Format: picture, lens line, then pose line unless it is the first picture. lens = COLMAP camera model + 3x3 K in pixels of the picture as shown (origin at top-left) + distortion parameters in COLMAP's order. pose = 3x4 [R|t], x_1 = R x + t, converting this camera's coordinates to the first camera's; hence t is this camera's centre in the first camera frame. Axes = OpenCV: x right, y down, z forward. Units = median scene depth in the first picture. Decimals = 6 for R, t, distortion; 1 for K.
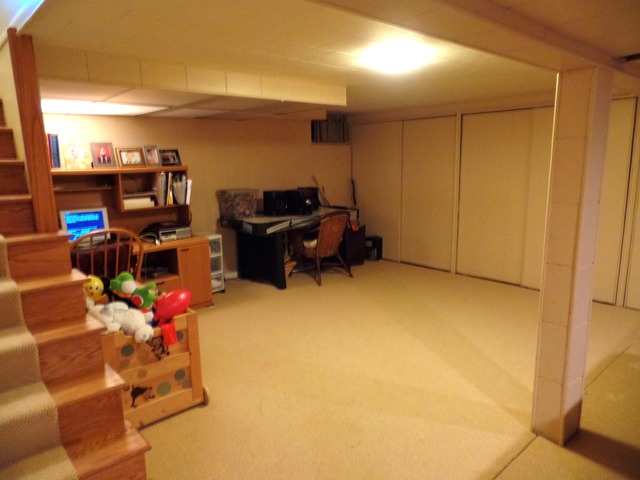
lens RADIAL K [[442.4, 0, 322.3], [0, 442.4, 240.2], [0, 0, 1]] dist [0.007060, 0.000338]
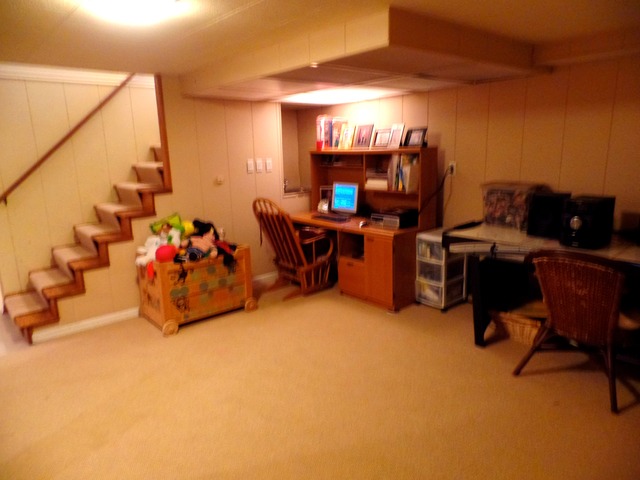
lens RADIAL K [[442.4, 0, 320.9], [0, 442.4, 240.0], [0, 0, 1]] dist [0.007060, 0.000338]
pose [[-0.032817, 0.226960, -0.973351, 0.577990], [-0.153668, 0.961150, 0.229296, -0.167904], [0.987577, 0.157098, 0.003334, 0.869974]]
